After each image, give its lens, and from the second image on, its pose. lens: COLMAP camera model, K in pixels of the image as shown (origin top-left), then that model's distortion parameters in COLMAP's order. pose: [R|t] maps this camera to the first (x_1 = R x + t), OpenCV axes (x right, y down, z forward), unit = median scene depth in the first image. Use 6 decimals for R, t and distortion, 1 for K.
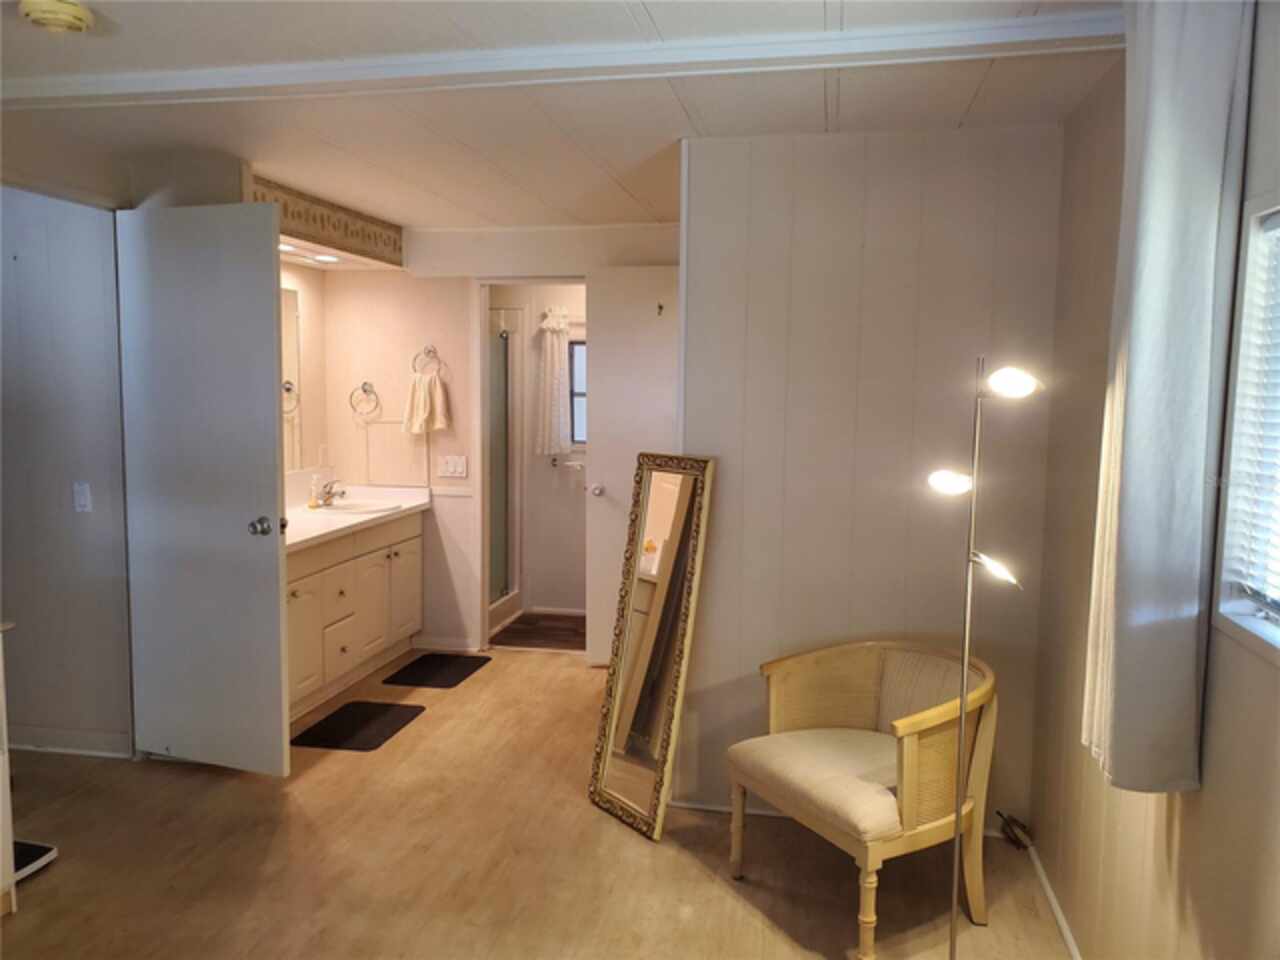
lens RADIAL K [[980.8, 0, 637.8], [0, 980.8, 483.9], [0, 0, 1]] dist [0.003289, 0.006061]
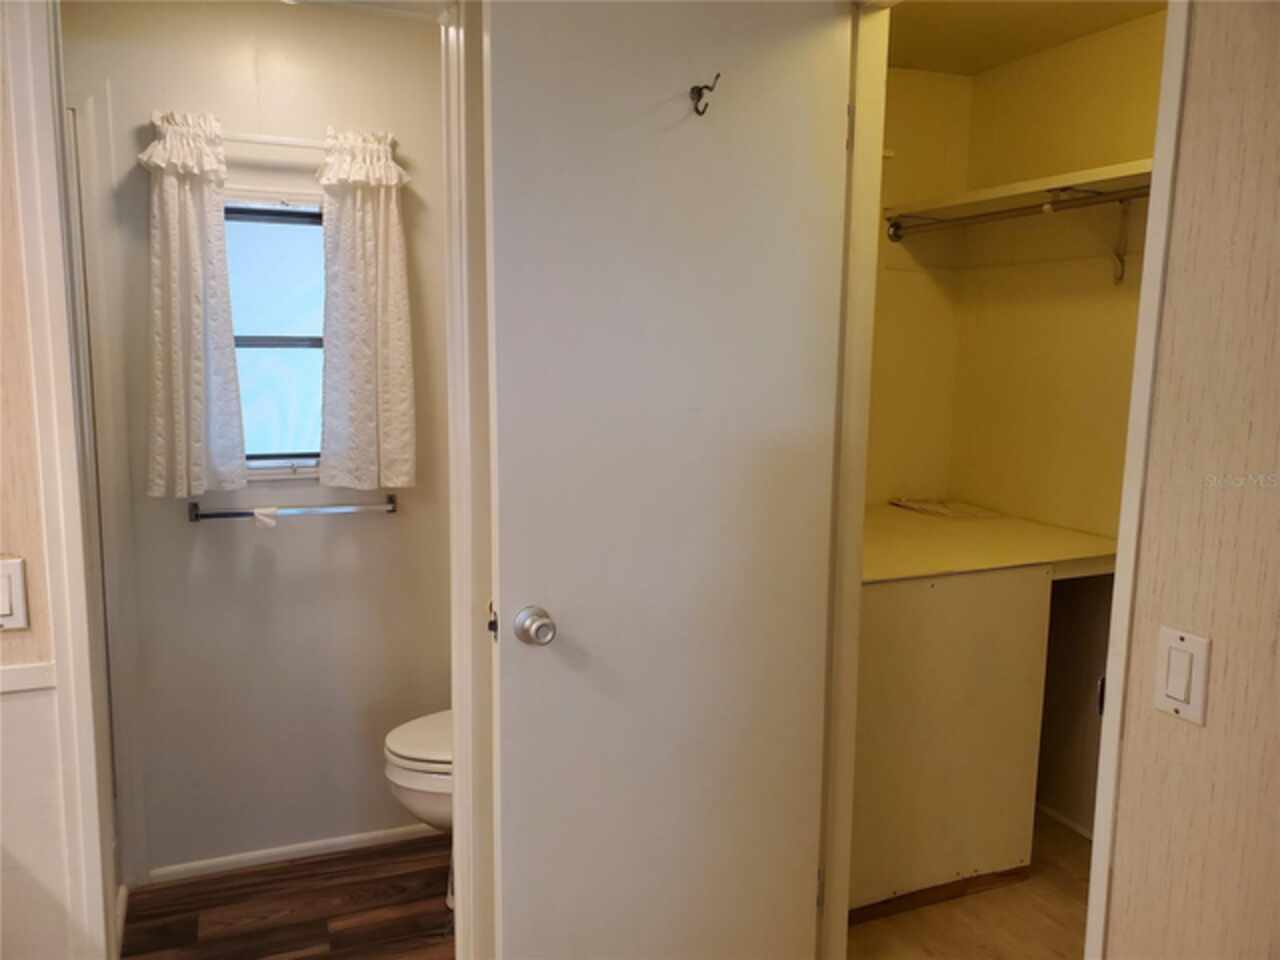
lens RADIAL K [[980.8, 0, 637.8], [0, 980.8, 483.9], [0, 0, 1]] dist [0.003289, 0.006061]
pose [[0.823531, -0.072364, 0.562636, -0.164494], [0.045605, 0.997065, 0.061487, -0.051529], [-0.565435, -0.024977, 0.824415, 0.582096]]
